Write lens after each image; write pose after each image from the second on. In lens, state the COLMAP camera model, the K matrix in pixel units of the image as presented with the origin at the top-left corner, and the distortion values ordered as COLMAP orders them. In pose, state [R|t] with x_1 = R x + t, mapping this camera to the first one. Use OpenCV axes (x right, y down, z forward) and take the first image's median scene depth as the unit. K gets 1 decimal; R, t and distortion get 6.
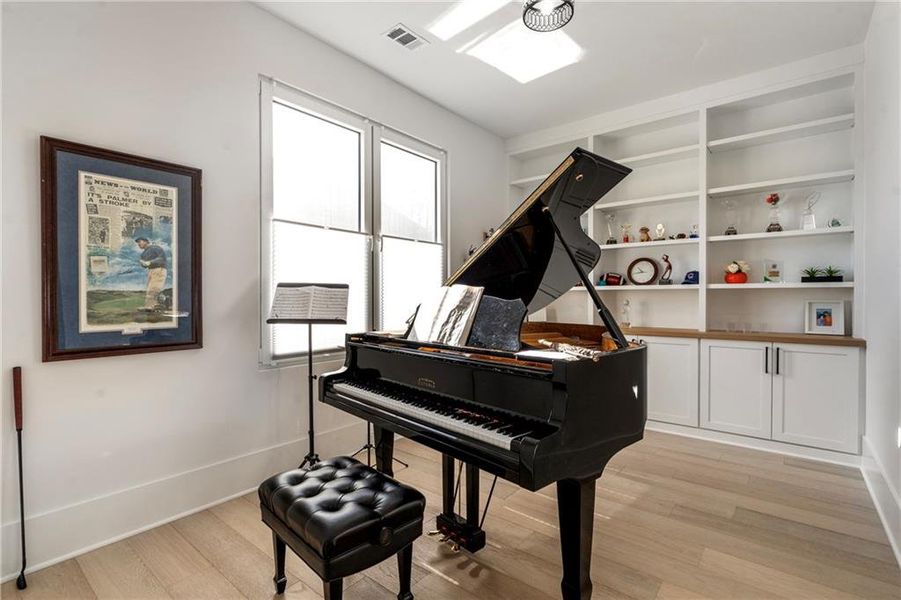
lens RADIAL K [[421.9, 0, 453.0], [0, 421.9, 304.5], [0, 0, 1]] dist [-0.009100, 0.000052]
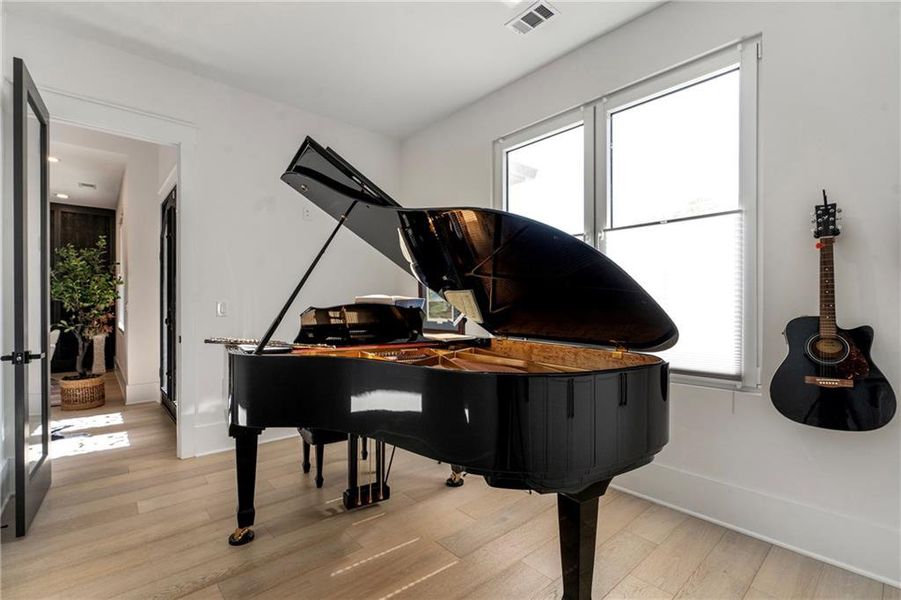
lens RADIAL K [[421.9, 0, 453.0], [0, 421.9, 304.5], [0, 0, 1]] dist [-0.009100, 0.000052]
pose [[-0.183058, 0.003073, -0.983097, 1.116901], [-0.014975, 0.999870, 0.005914, -0.030570], [0.982988, 0.015805, -0.182989, 1.386341]]
